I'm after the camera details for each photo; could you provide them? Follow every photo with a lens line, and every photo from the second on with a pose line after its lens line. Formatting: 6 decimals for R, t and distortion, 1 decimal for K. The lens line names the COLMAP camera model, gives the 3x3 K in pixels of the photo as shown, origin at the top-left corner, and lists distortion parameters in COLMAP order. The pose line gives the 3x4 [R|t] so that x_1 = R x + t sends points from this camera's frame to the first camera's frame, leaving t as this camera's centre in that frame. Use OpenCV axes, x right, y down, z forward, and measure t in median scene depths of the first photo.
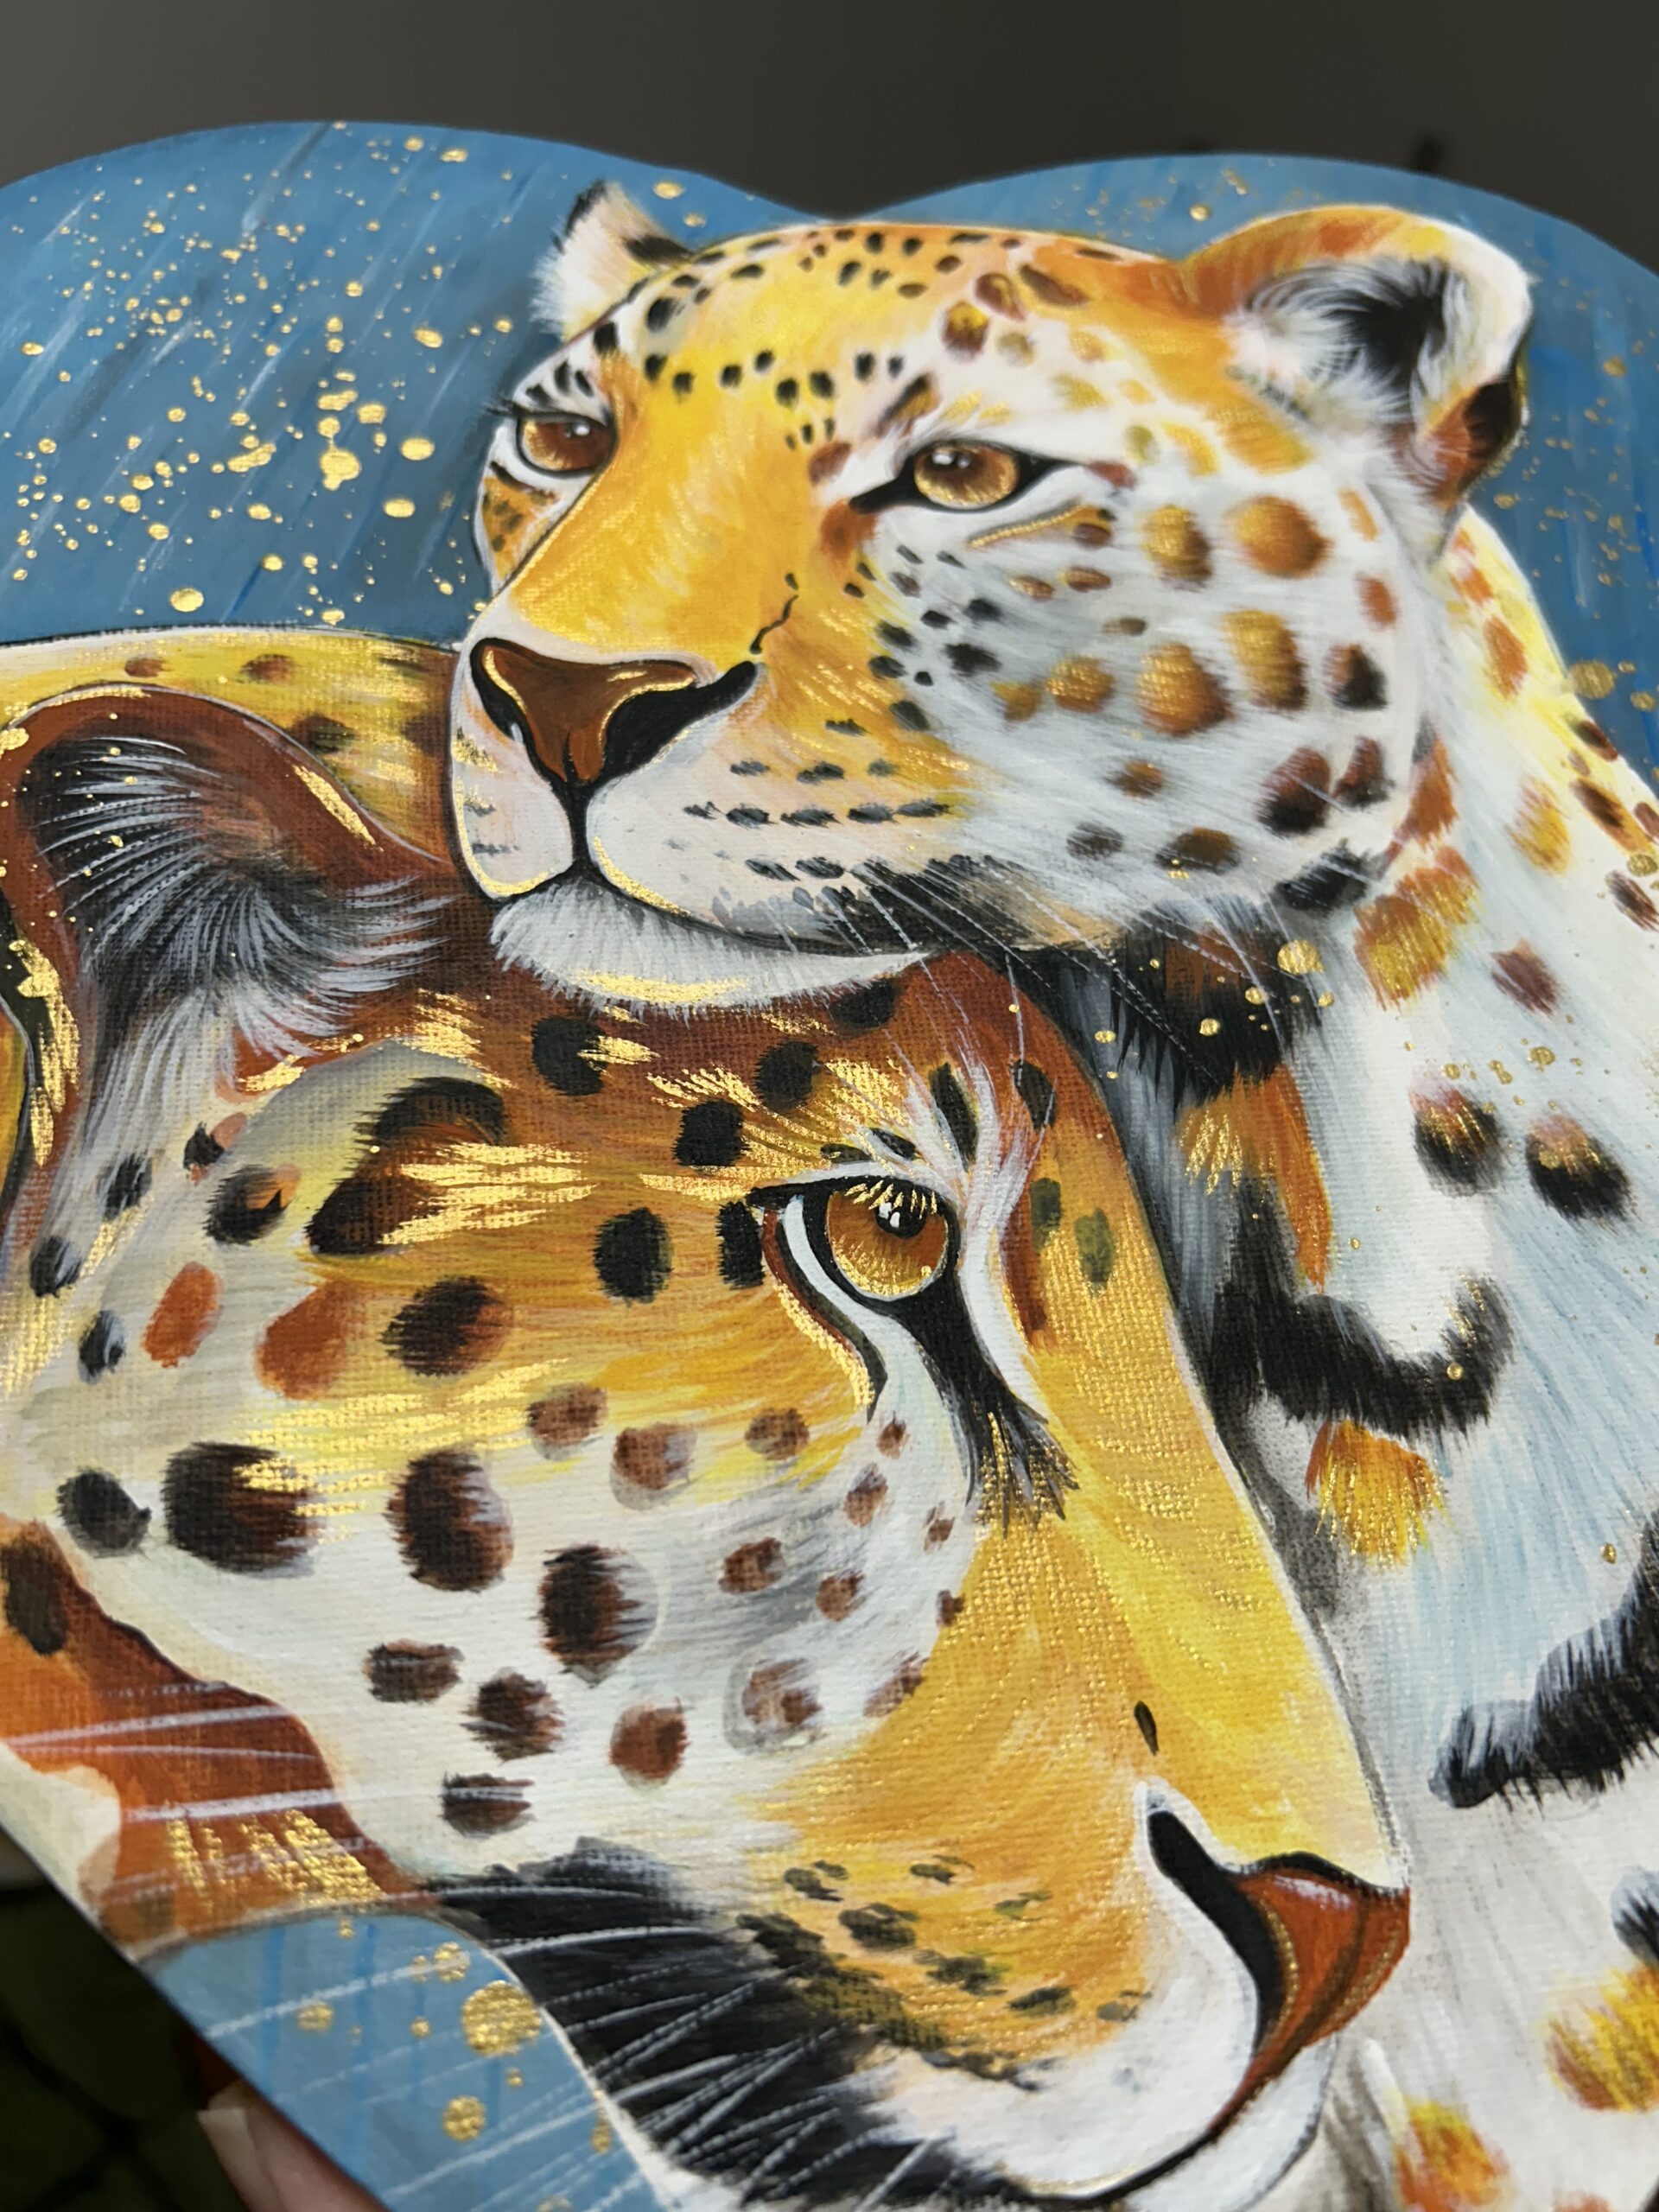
lens RADIAL K [[1807.2, 0, 829.5], [0, 1807.2, 1106.0], [0, 0, 1]] dist [-0.000028, -0.064547]
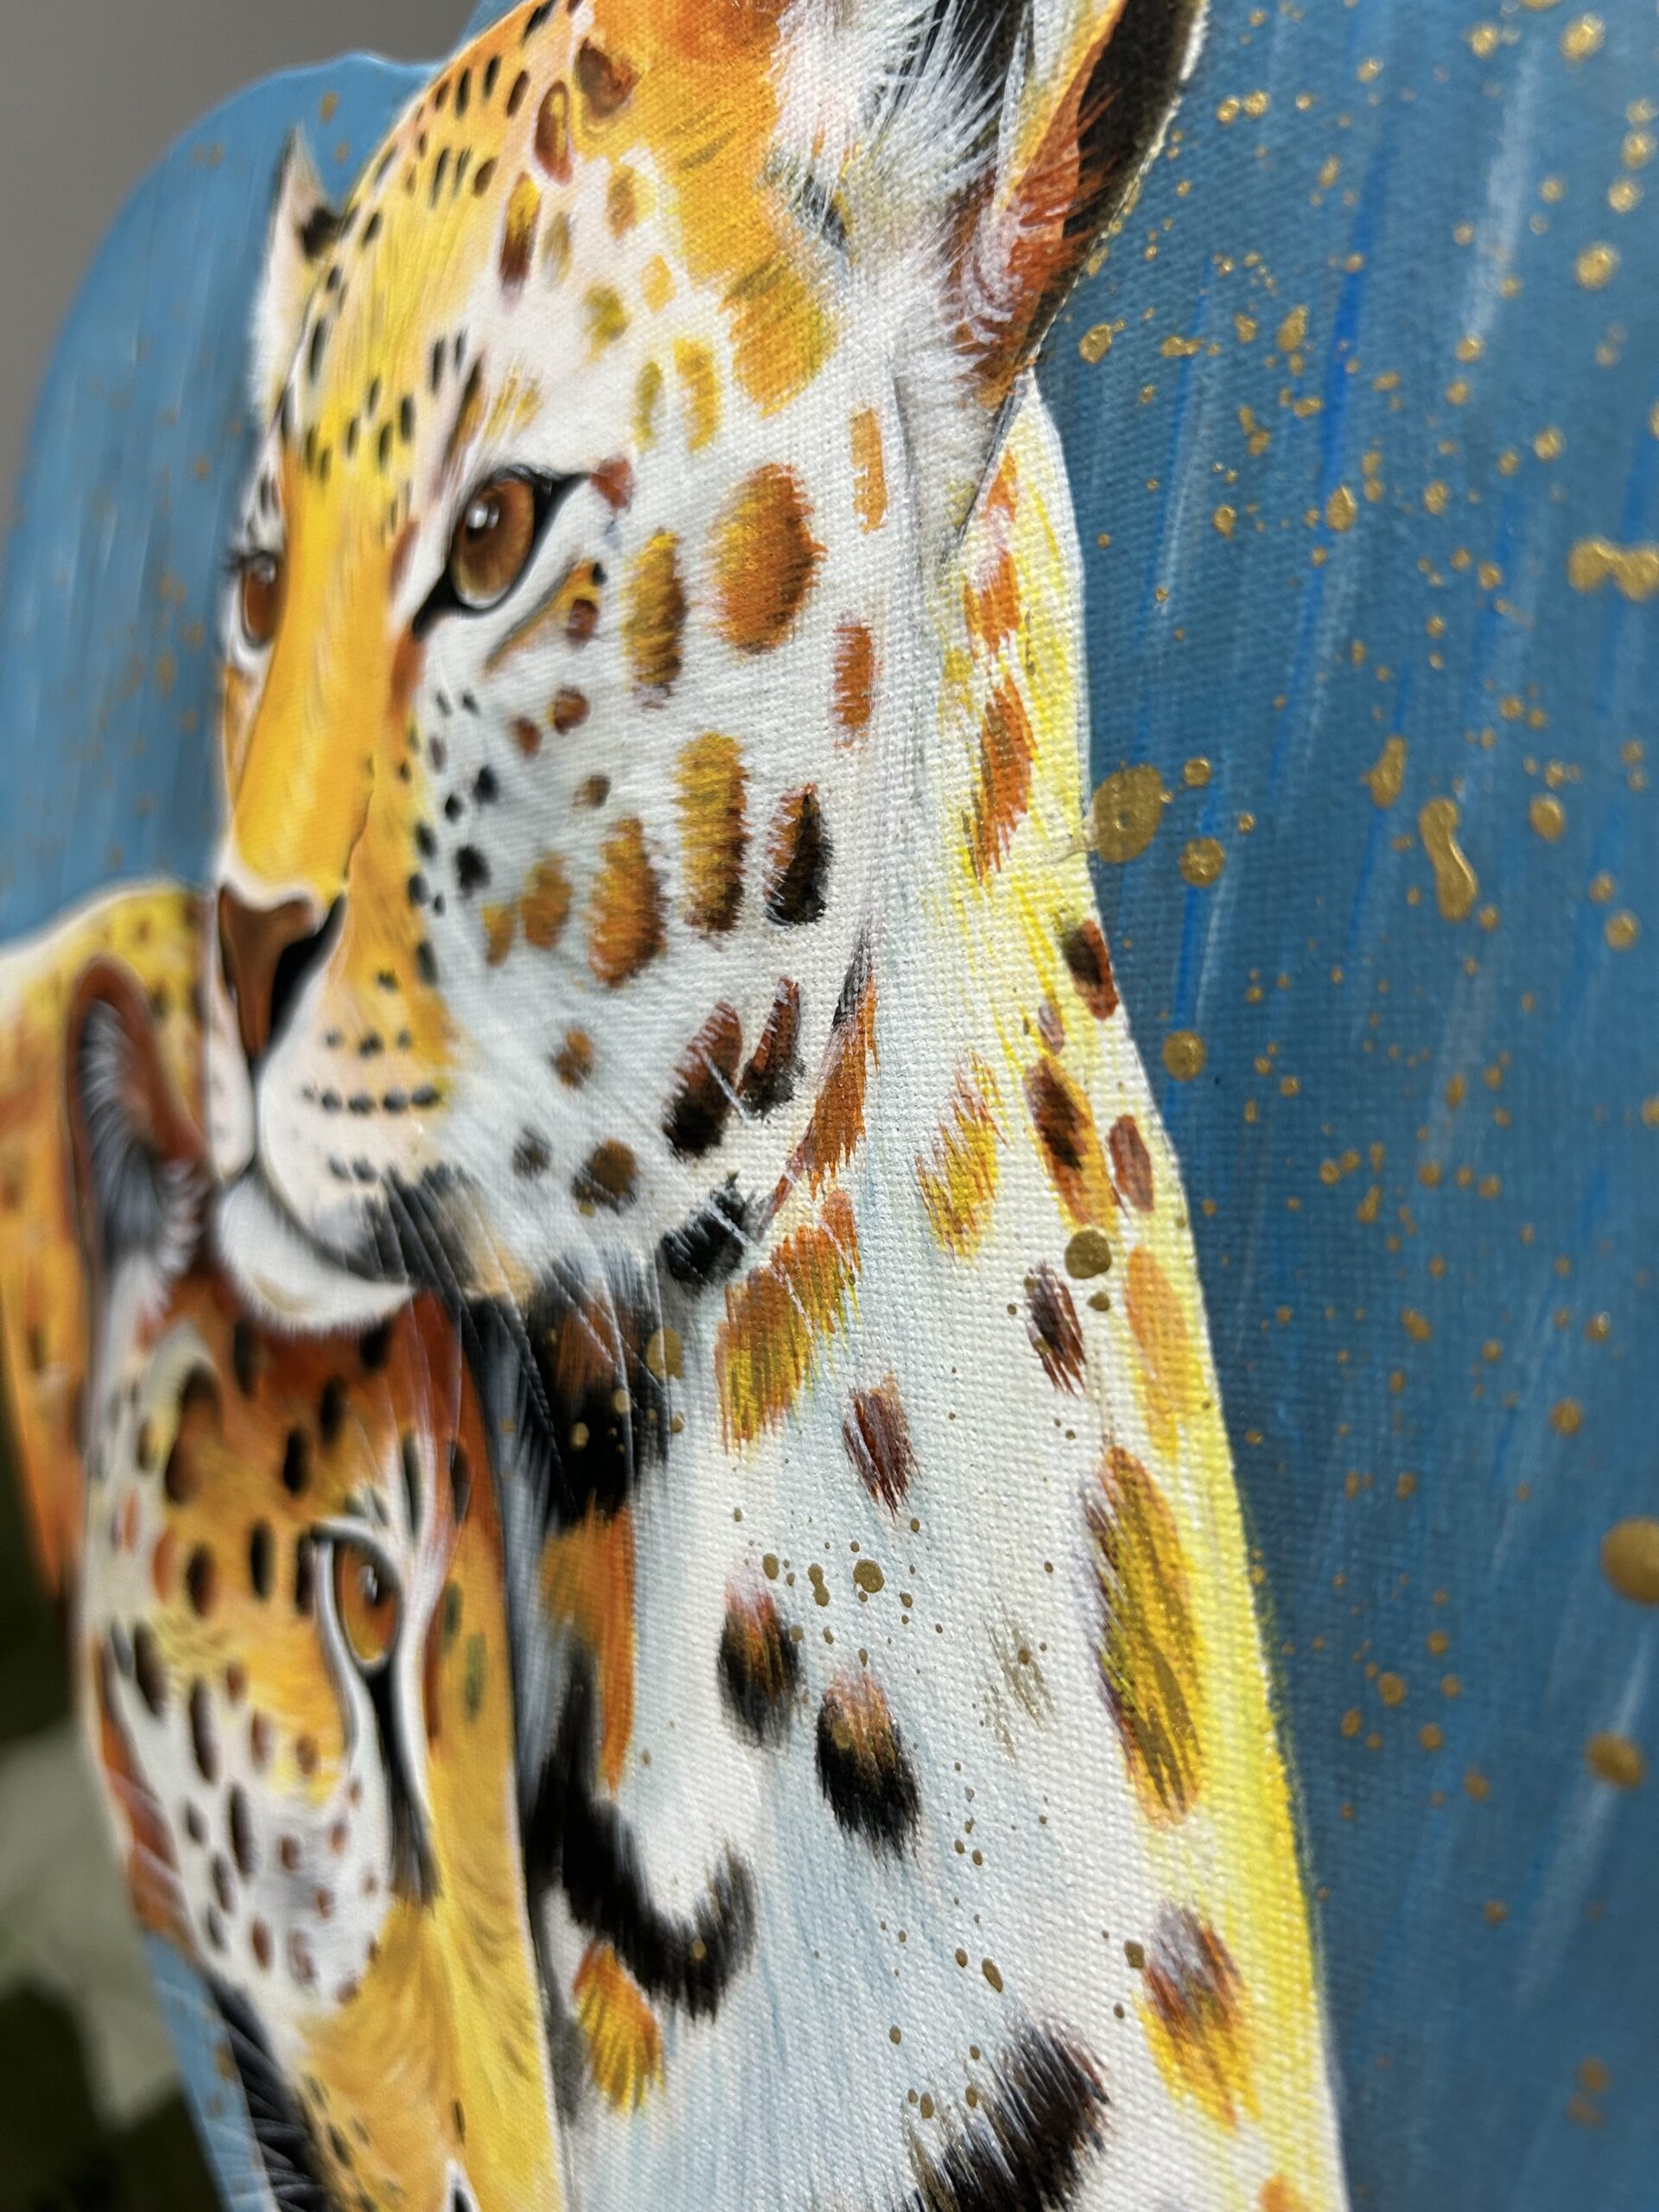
lens RADIAL K [[1807.2, 0, 829.5], [0, 1807.2, 1106.0], [0, 0, 1]] dist [-0.000028, -0.064547]
pose [[0.585376, 0.113110, -0.802833, 0.897709], [0.320089, 0.877540, 0.357024, -0.422409], [0.744902, -0.465971, 0.477486, 0.738675]]
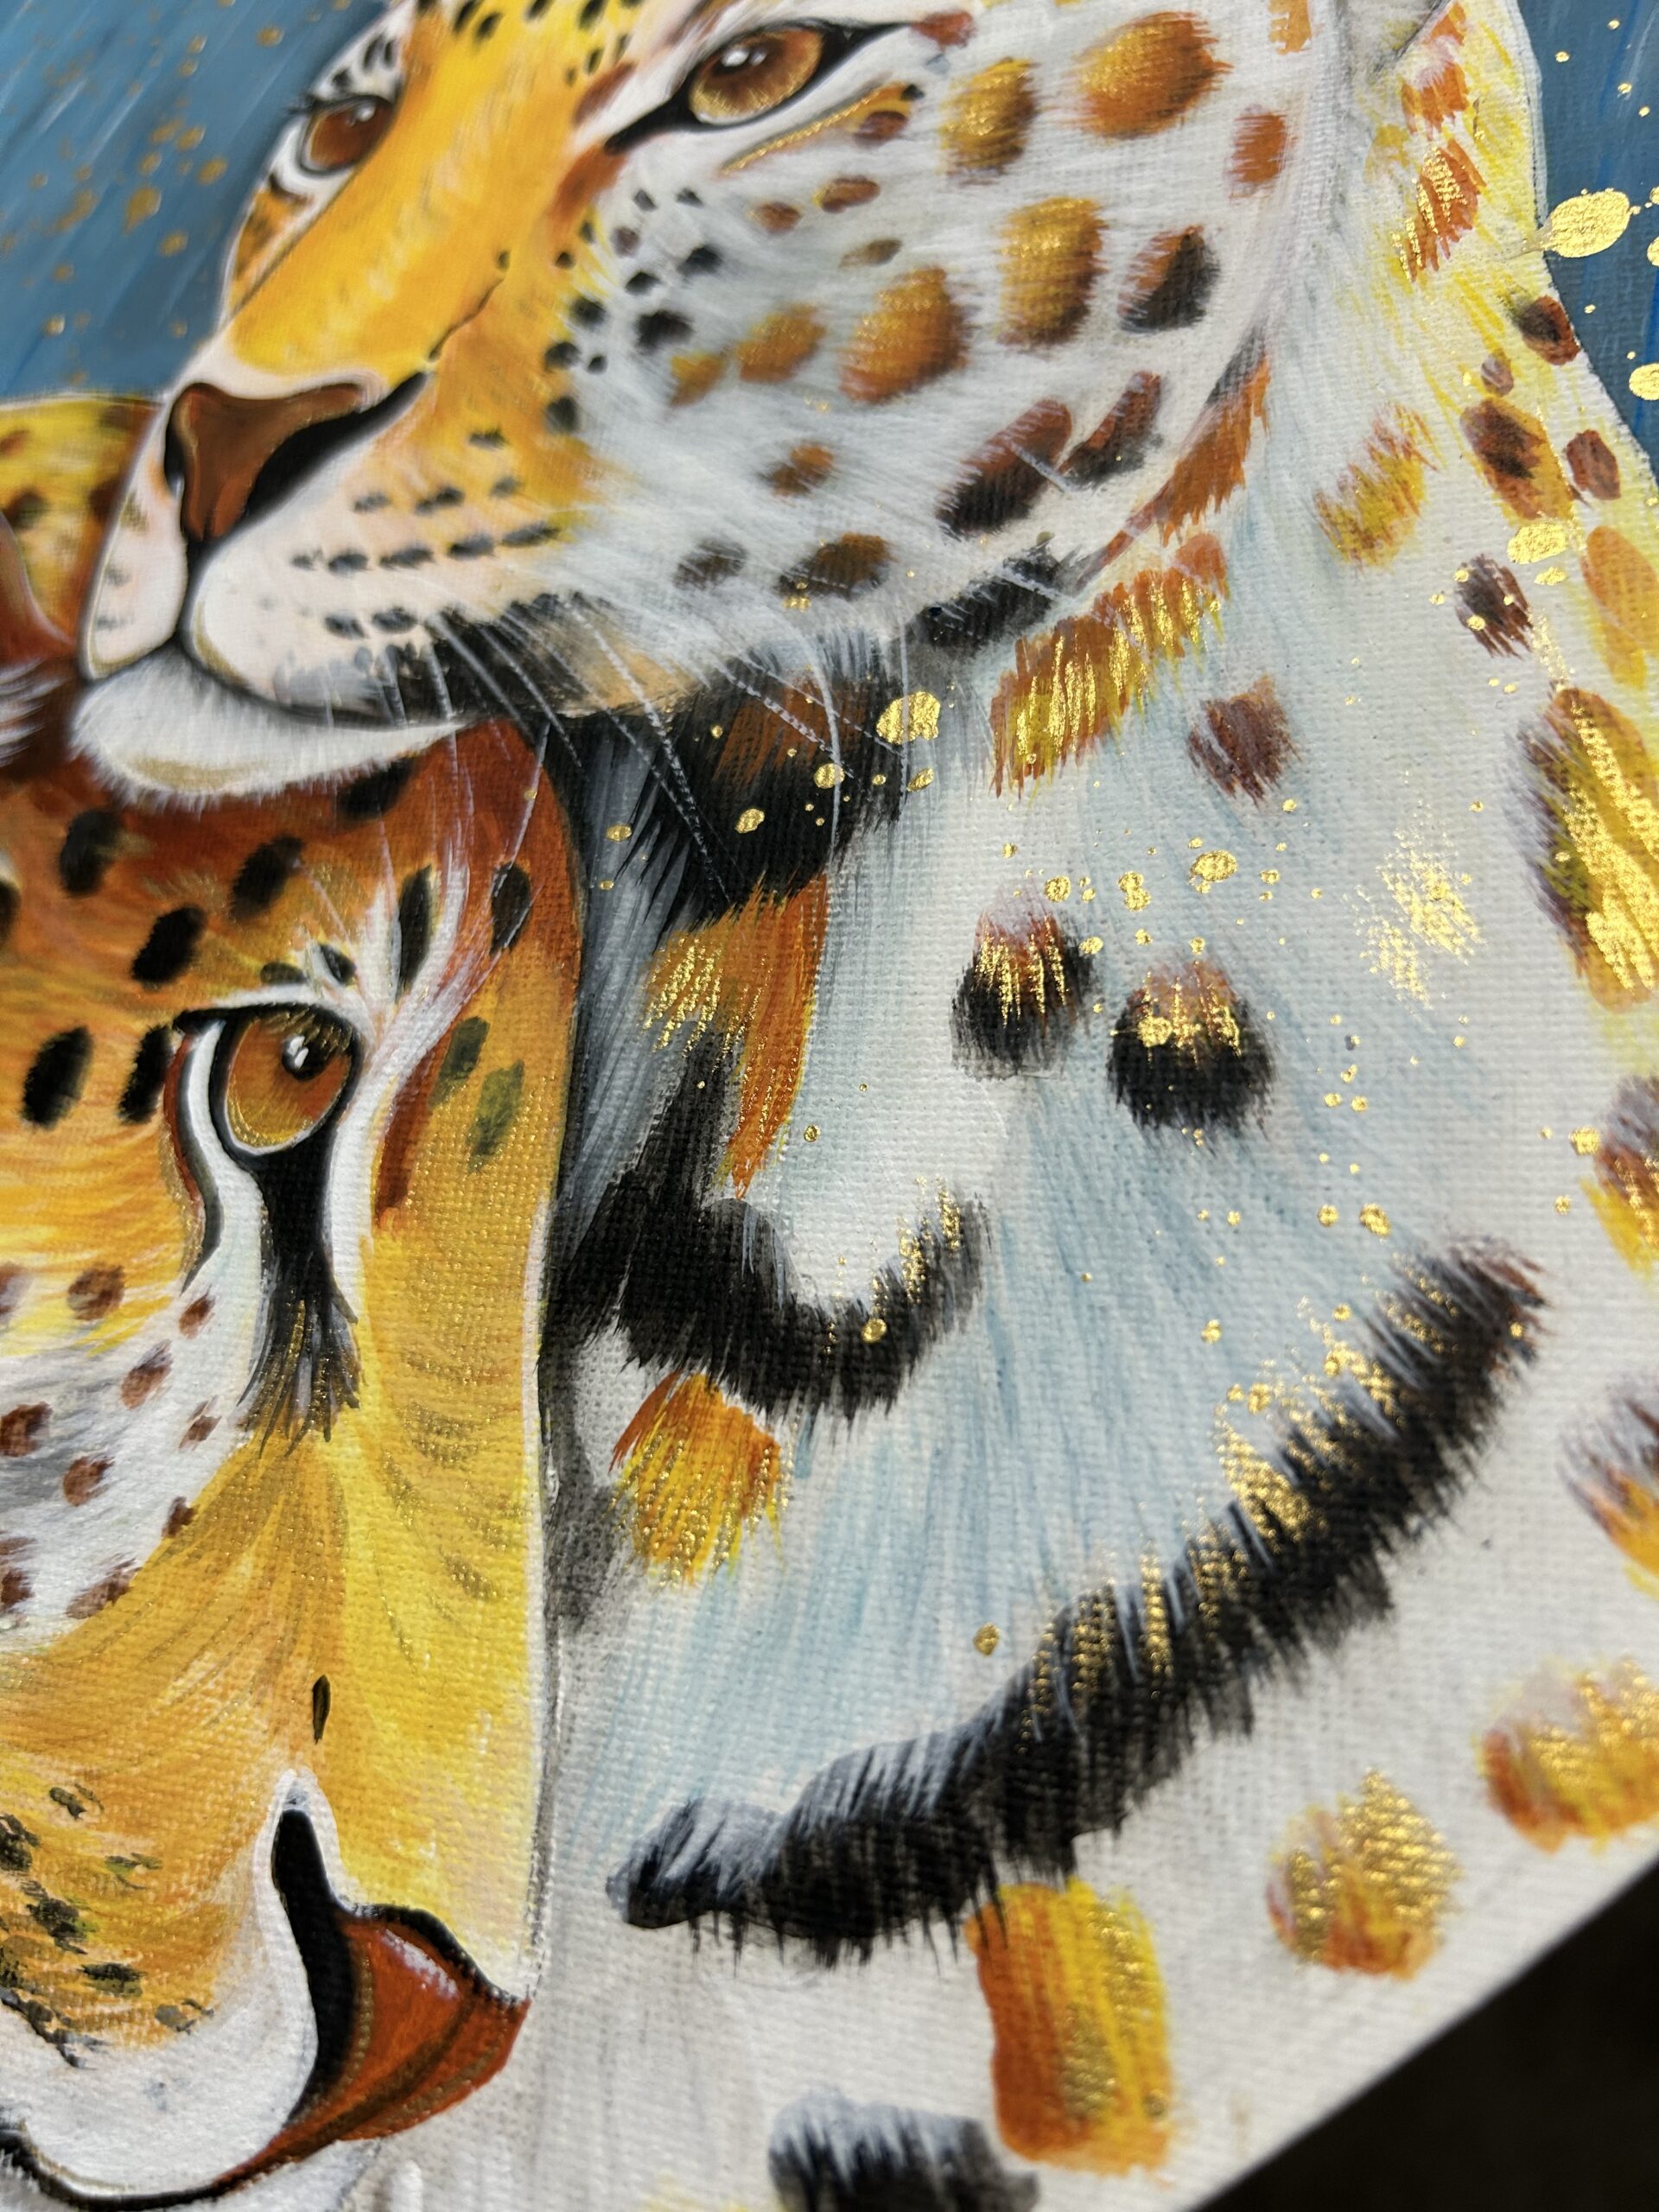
lens RADIAL K [[1807.2, 0, 829.5], [0, 1807.2, 1106.0], [0, 0, 1]] dist [-0.000028, -0.064547]
pose [[0.856469, 0.085133, -0.509129, 0.605392], [-0.007016, 0.988135, 0.153425, -0.040352], [0.516150, -0.127832, 0.846905, 0.367956]]
